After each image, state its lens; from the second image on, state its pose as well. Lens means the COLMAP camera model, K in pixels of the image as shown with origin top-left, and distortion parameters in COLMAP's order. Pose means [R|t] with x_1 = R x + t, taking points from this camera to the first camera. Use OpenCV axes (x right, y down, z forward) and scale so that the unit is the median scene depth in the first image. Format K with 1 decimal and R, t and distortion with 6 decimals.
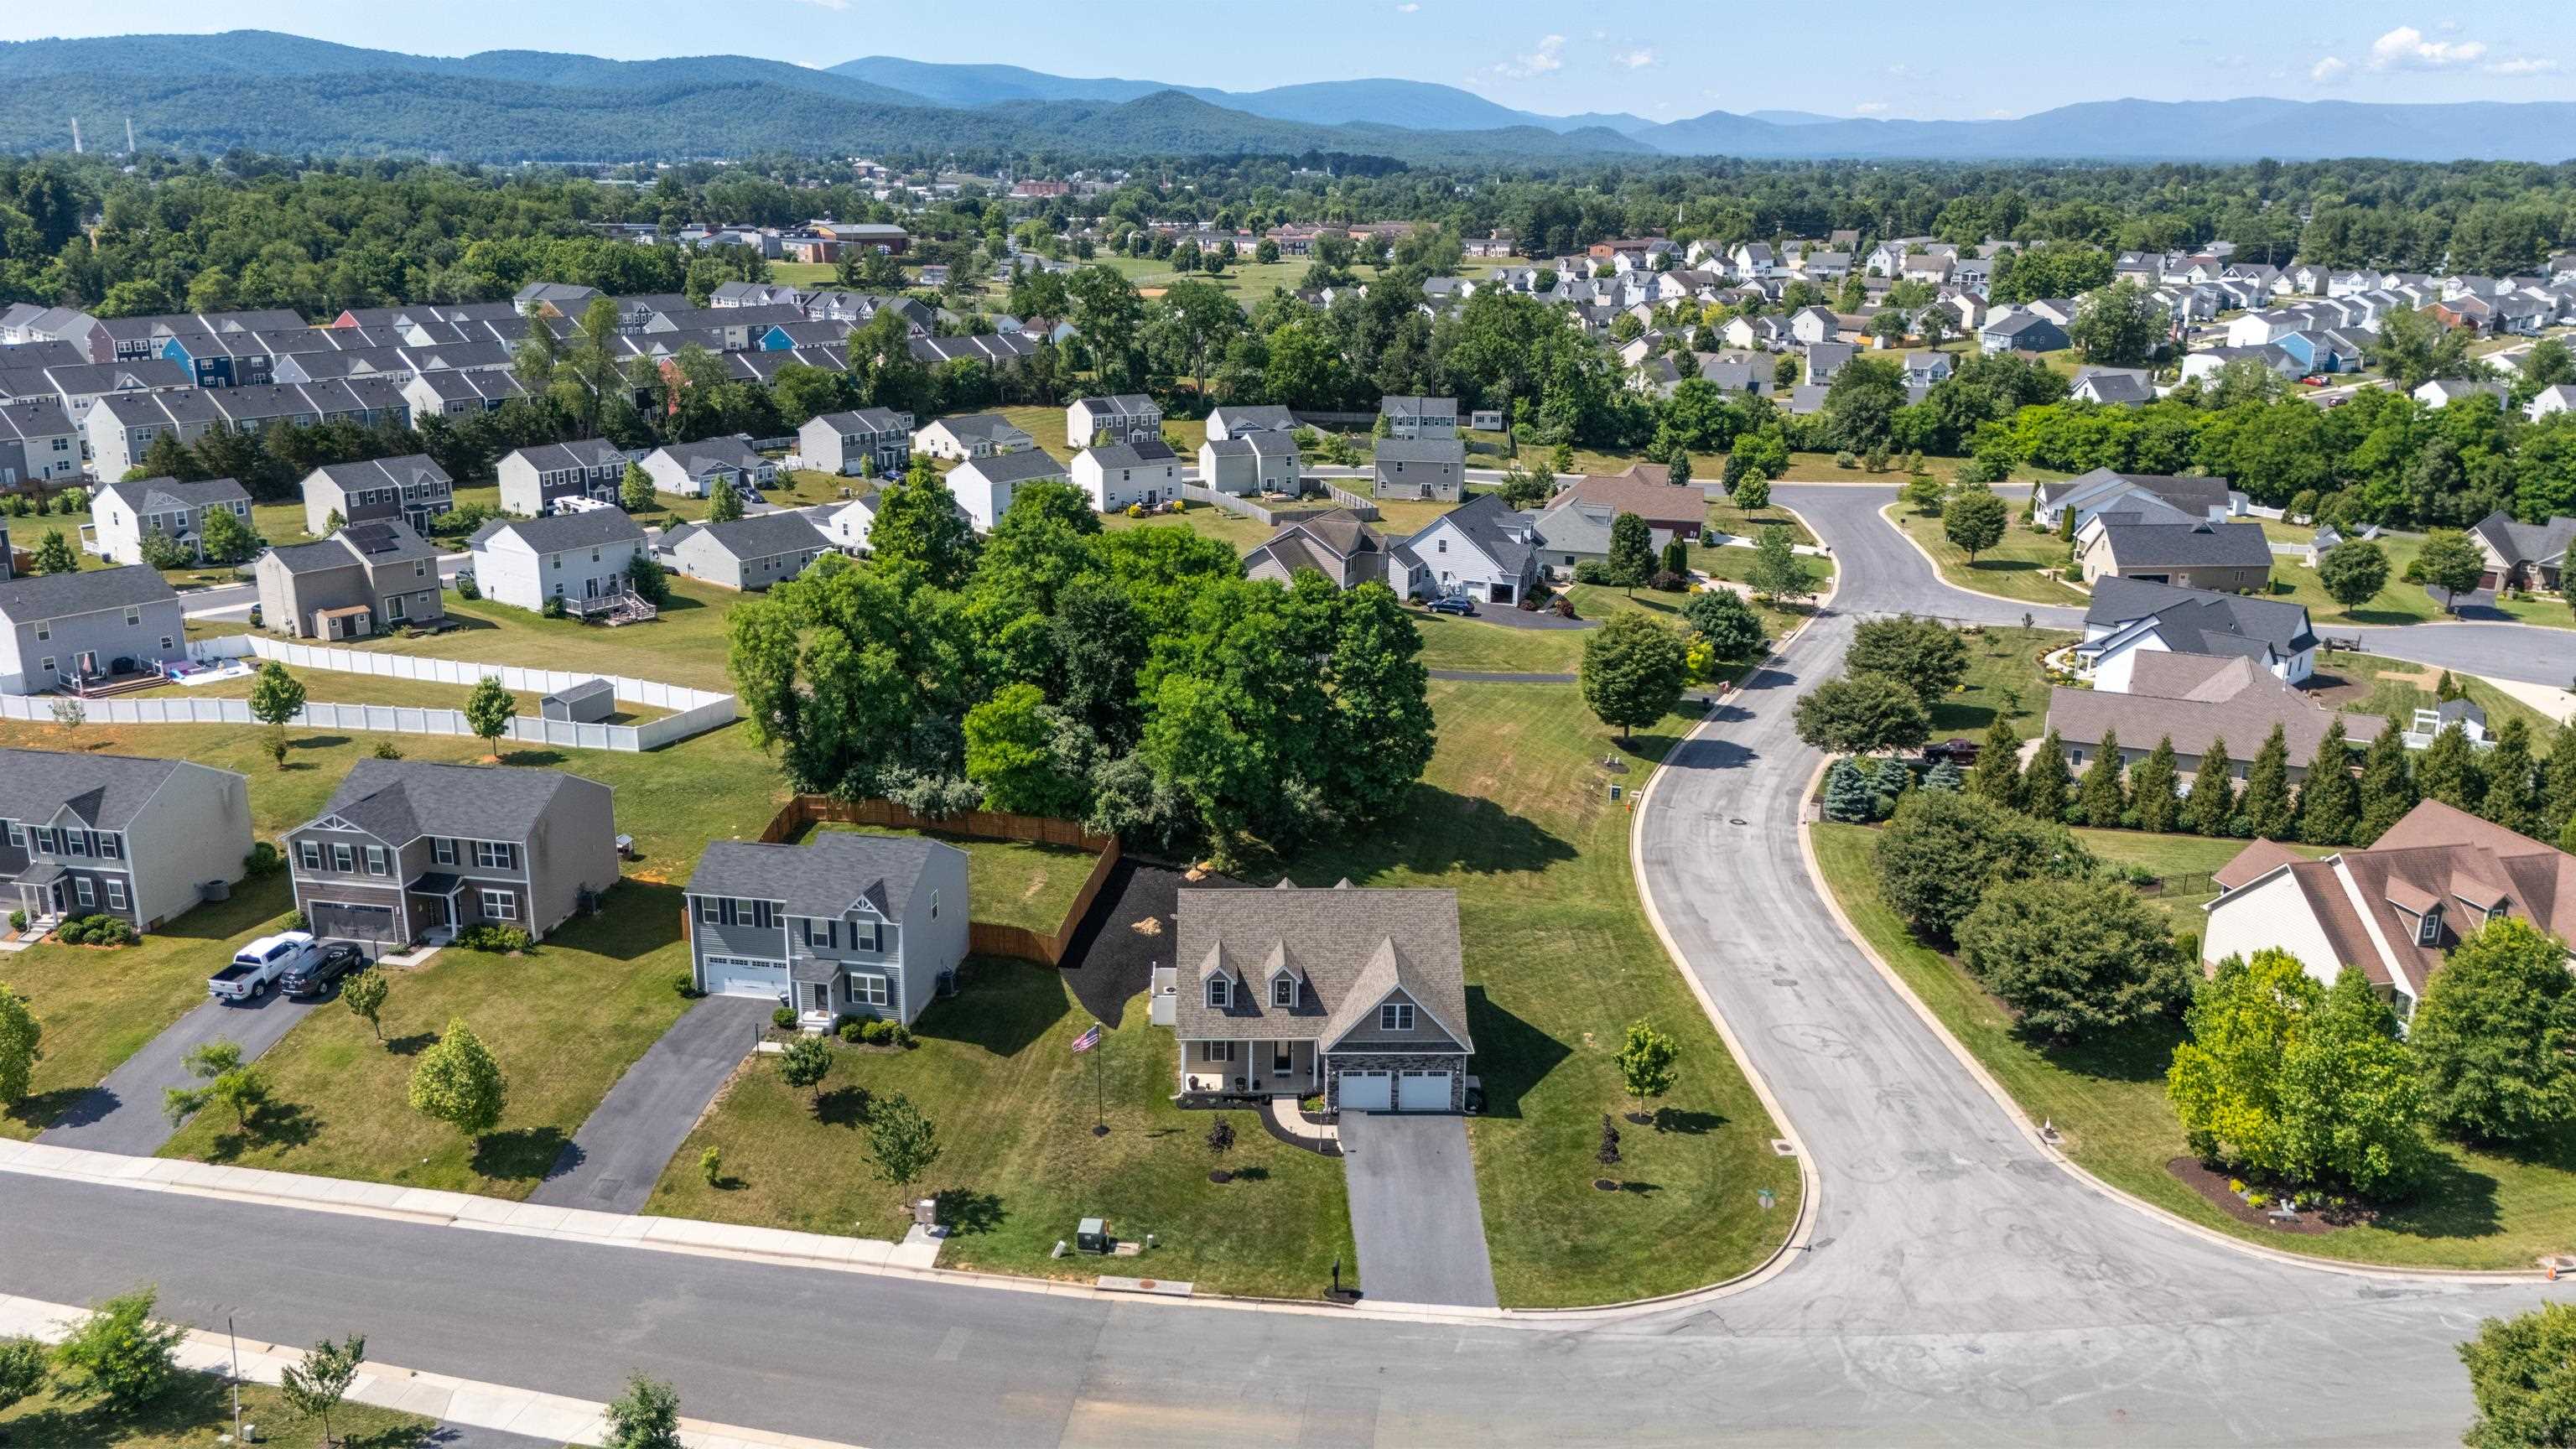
lens RADIAL K [[1901.2, 0, 1288.9], [0, 1901.2, 713.7], [0, 0, 1]] dist [0.089520, -0.113072]
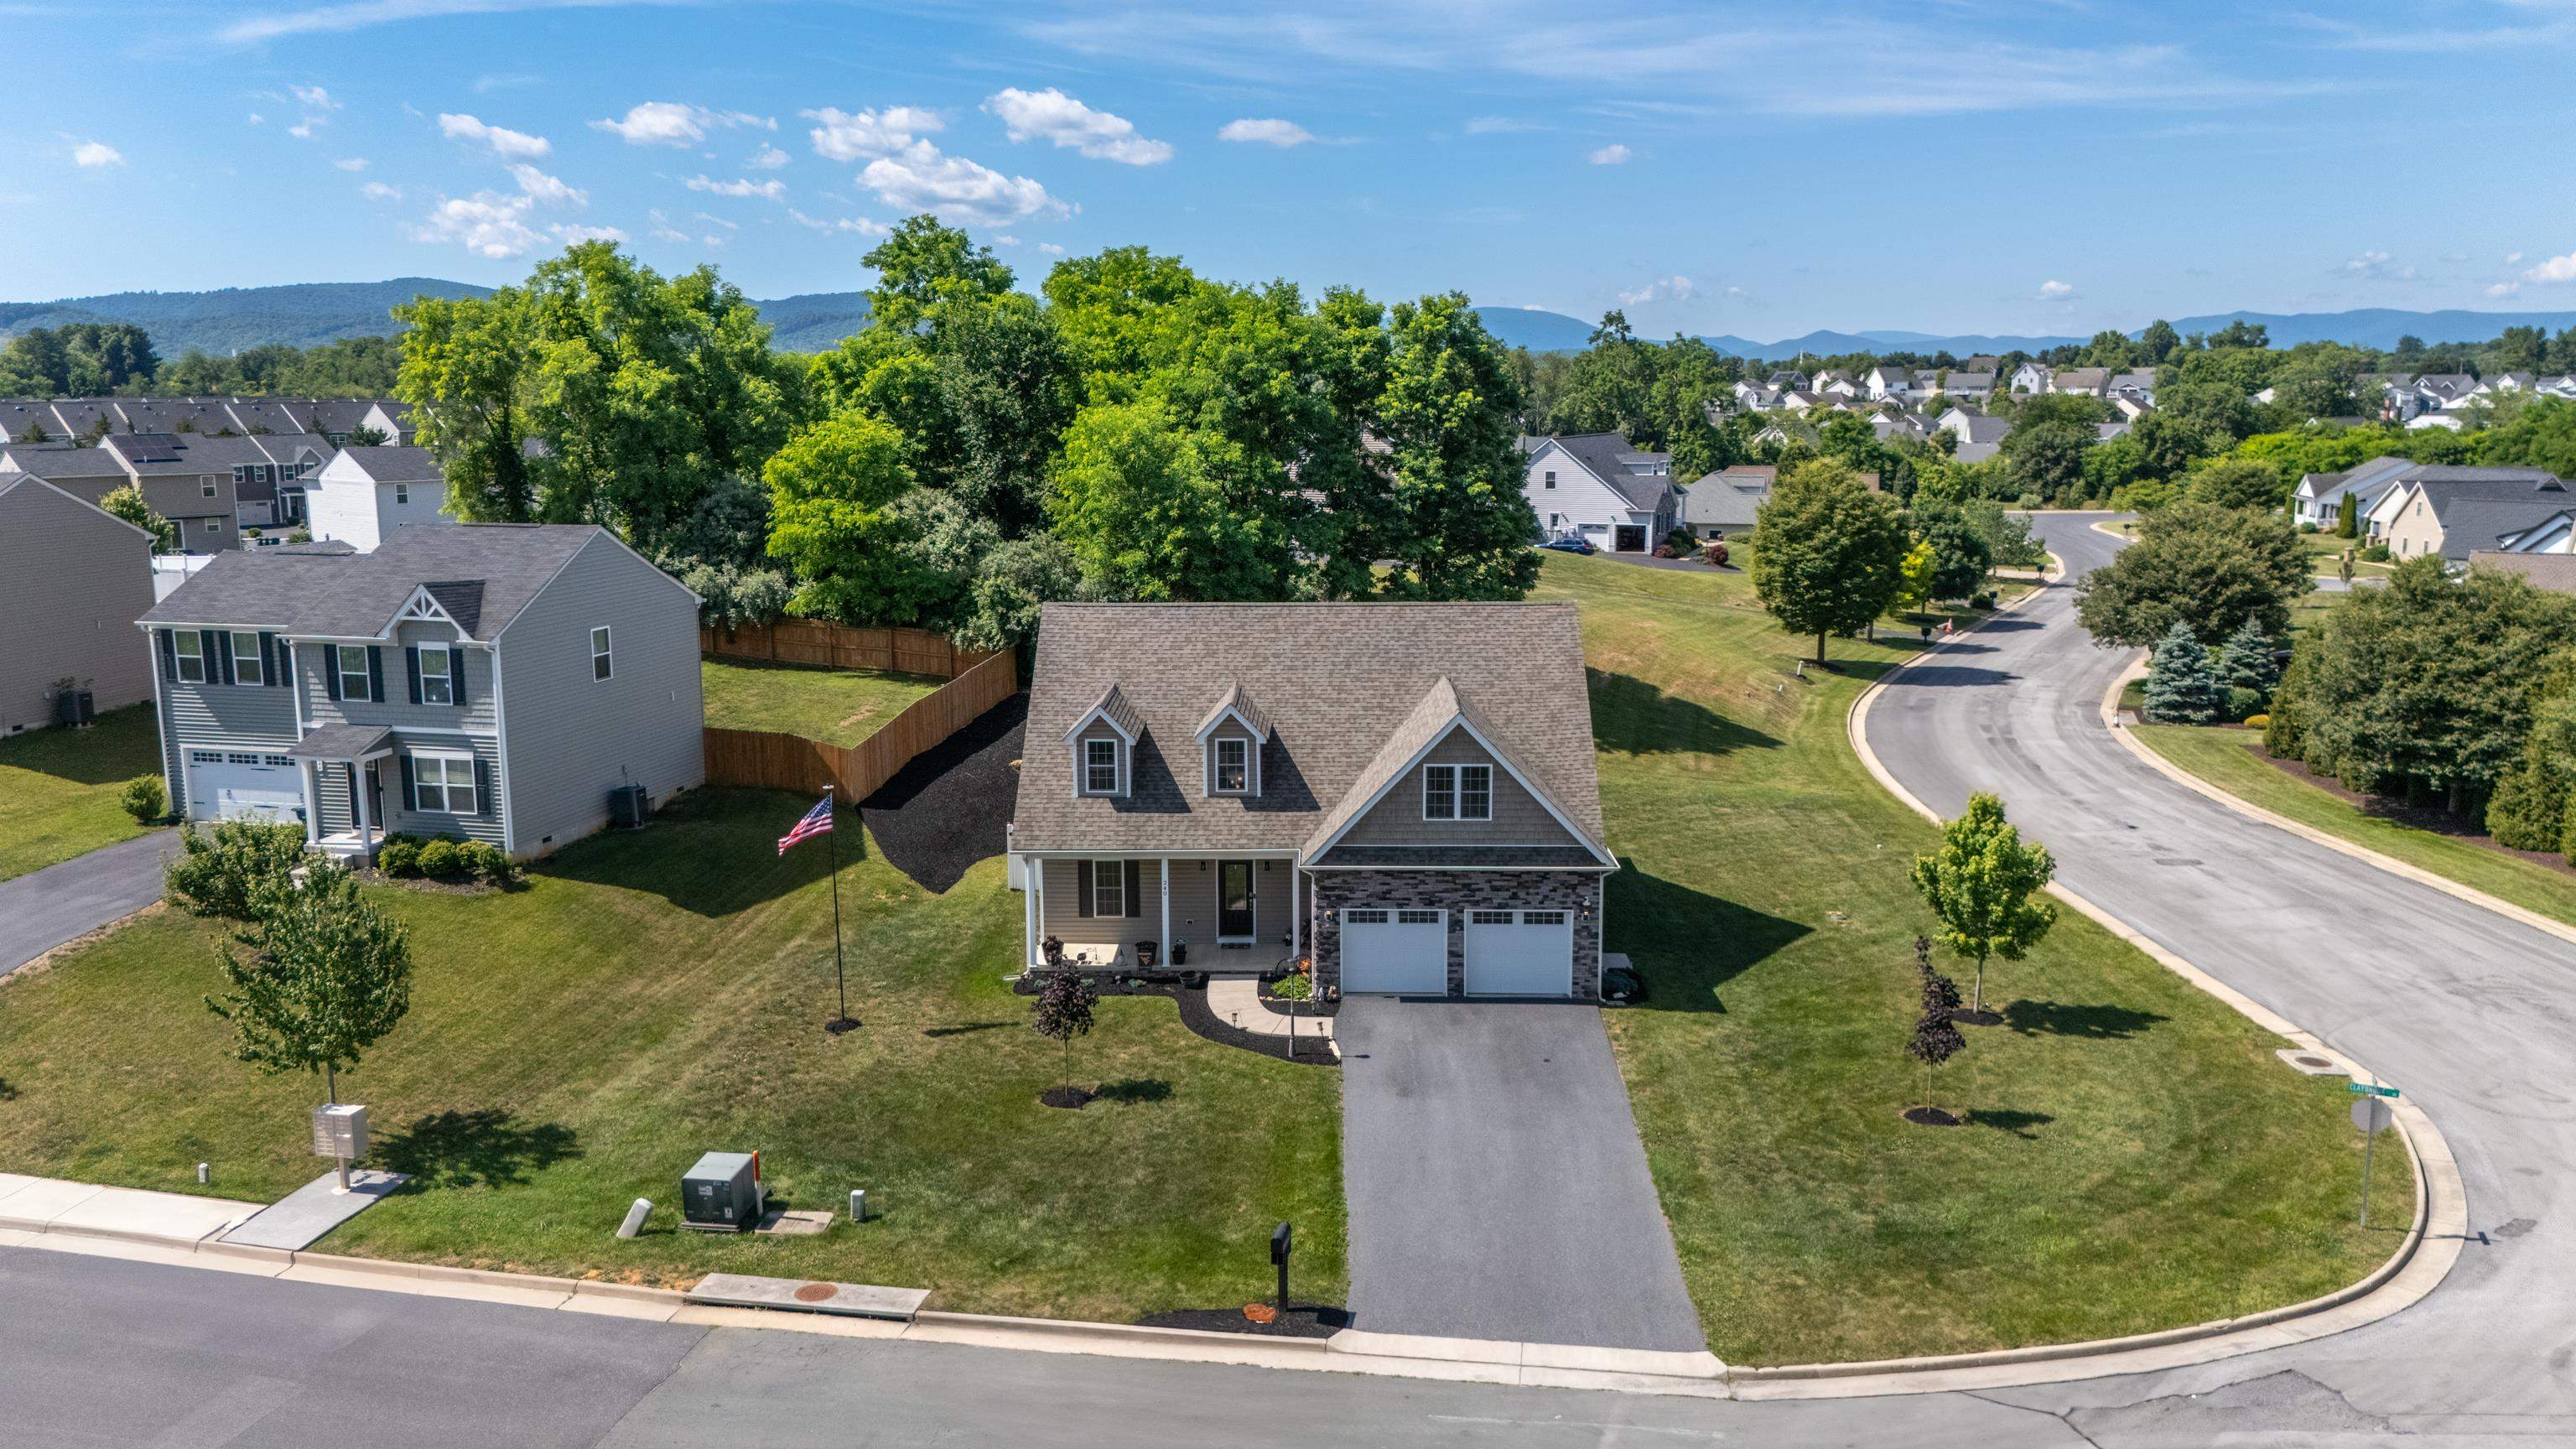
lens RADIAL K [[1905.4, 0, 1287.5], [0, 1905.4, 728.7], [0, 0, 1]] dist [0.072869, -0.074490]
pose [[0.998227, -0.006849, -0.059130, 0.037861], [0.000631, 0.994521, -0.104535, 0.172861], [0.059522, 0.104312, 0.992762, 0.461251]]
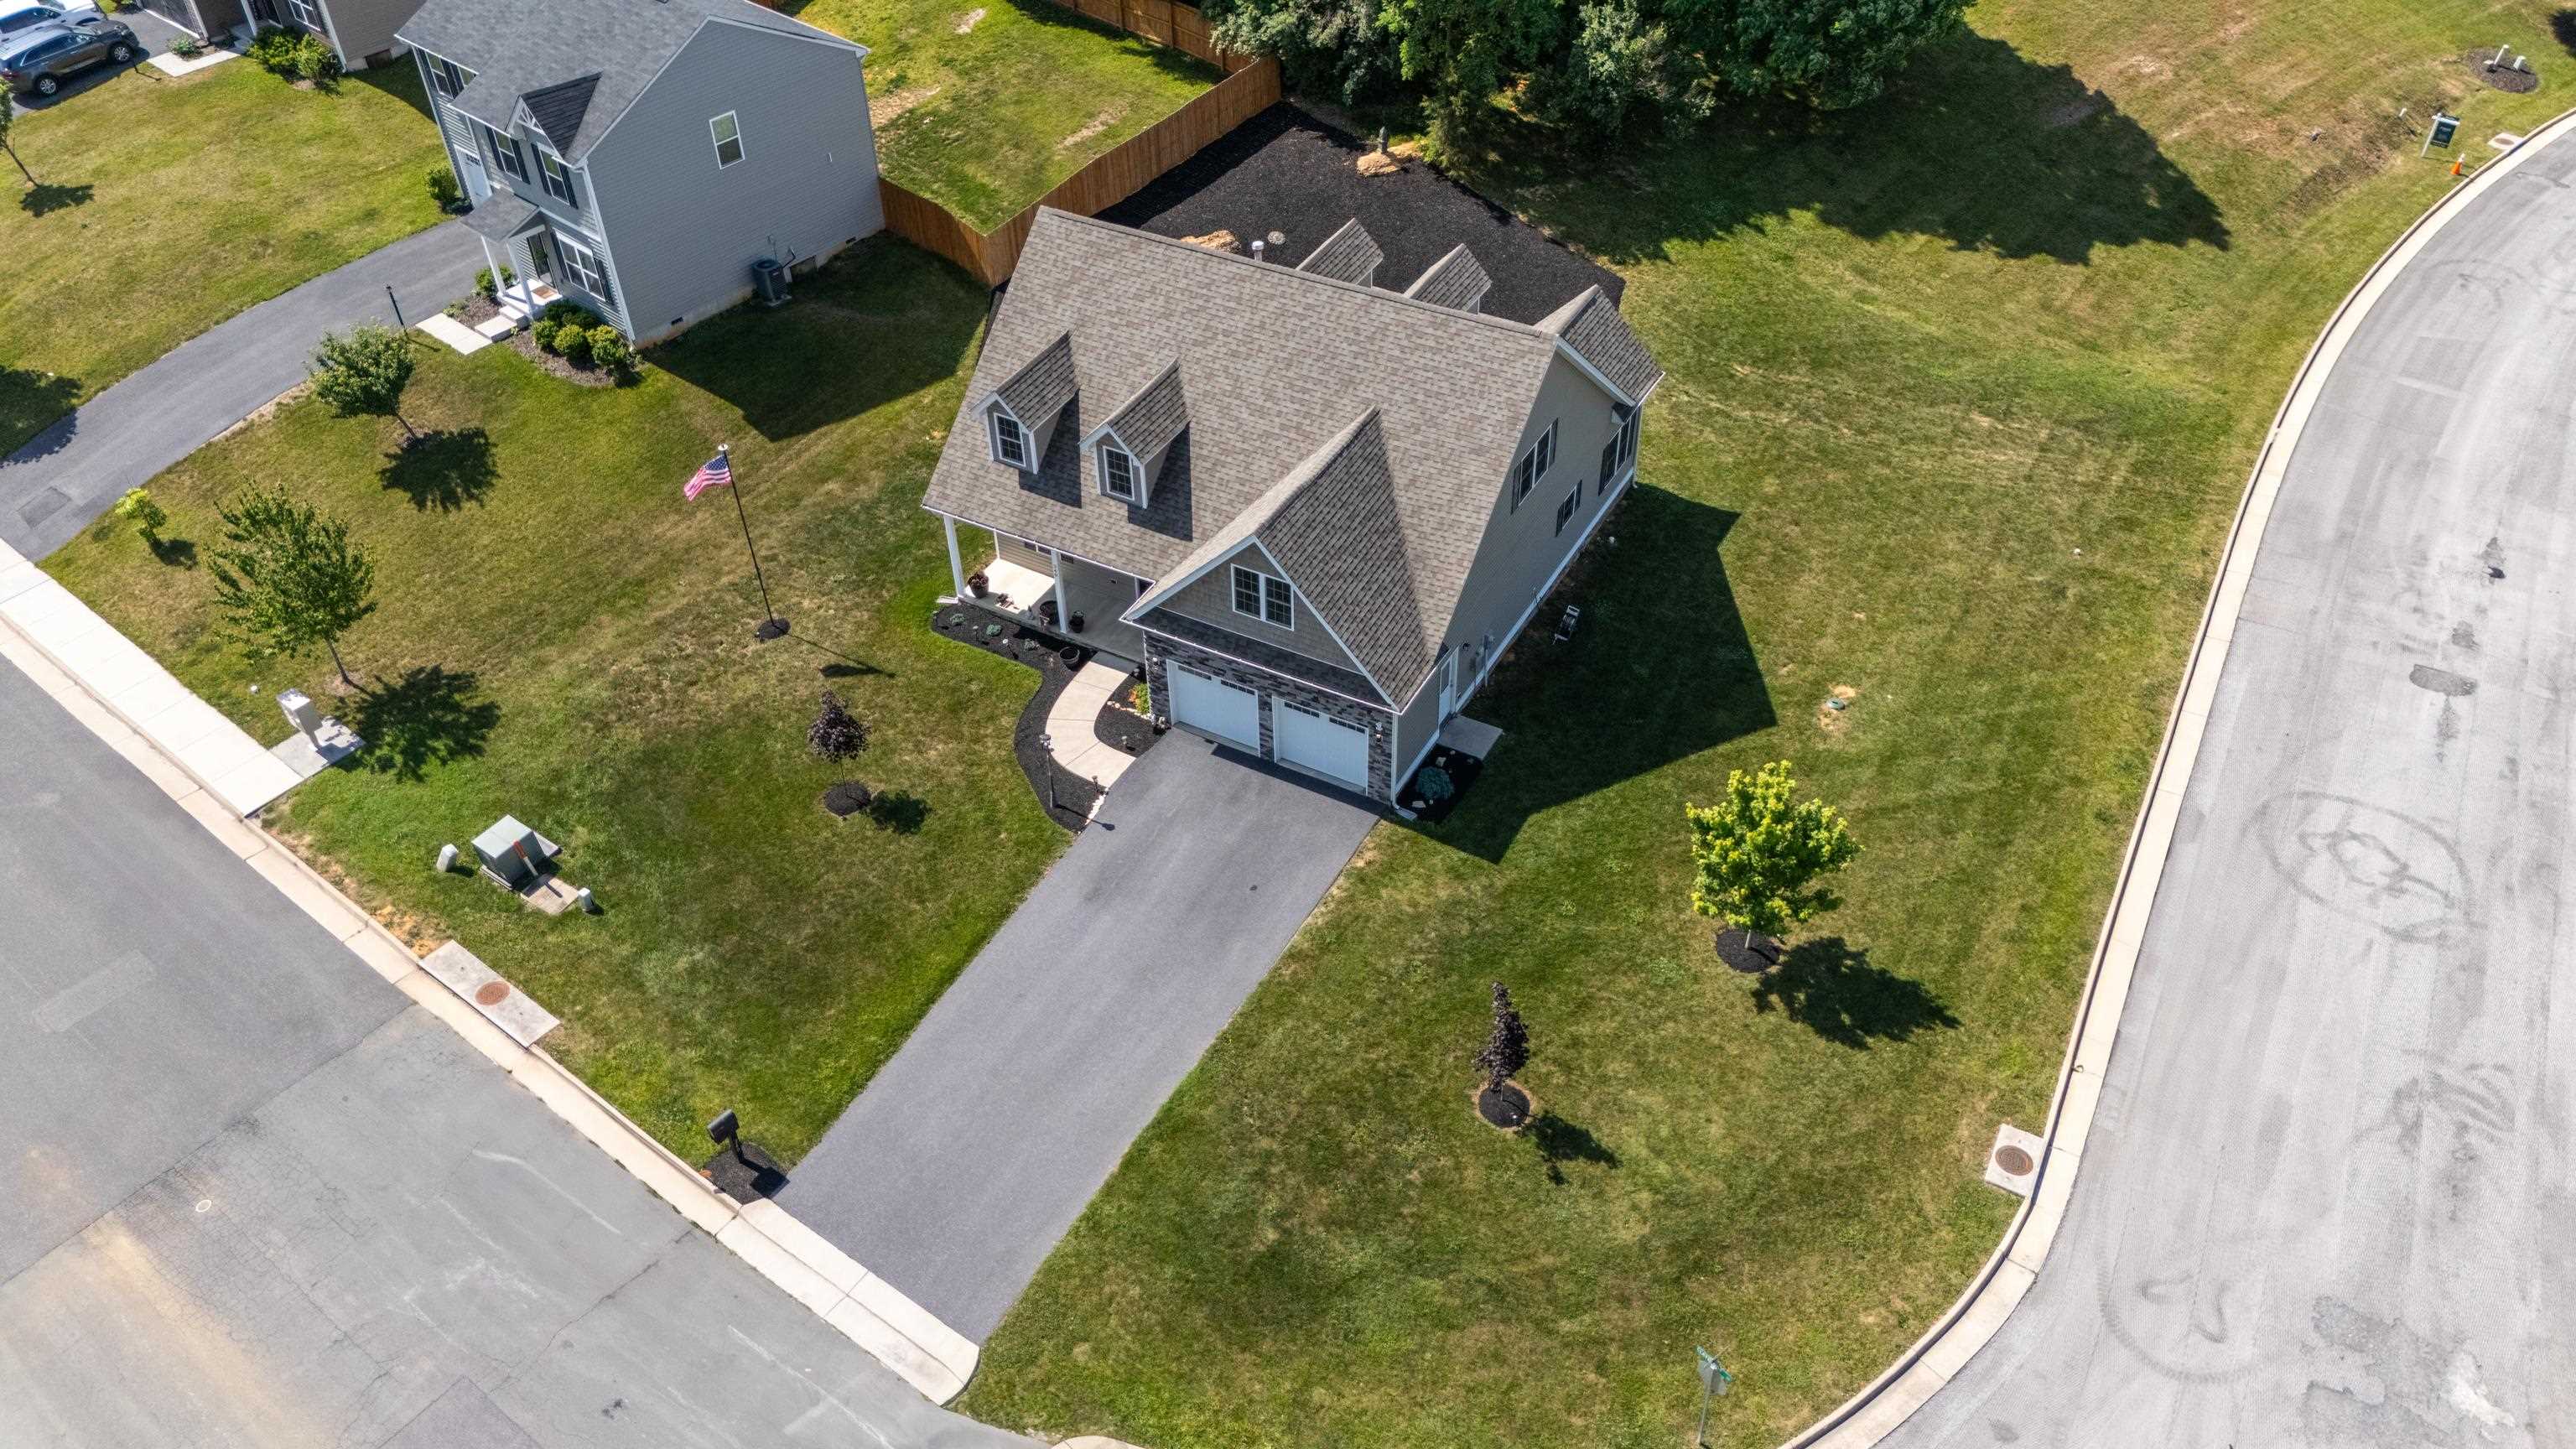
lens RADIAL K [[1897.5, 0, 1286.1], [0, 1897.5, 732.4], [0, 0, 1]] dist [0.074722, -0.073617]
pose [[0.857908, 0.317972, -0.403593, 0.231107], [-0.113973, 0.883703, 0.453960, -0.019652], [0.501002, -0.343457, 0.794376, 0.556833]]
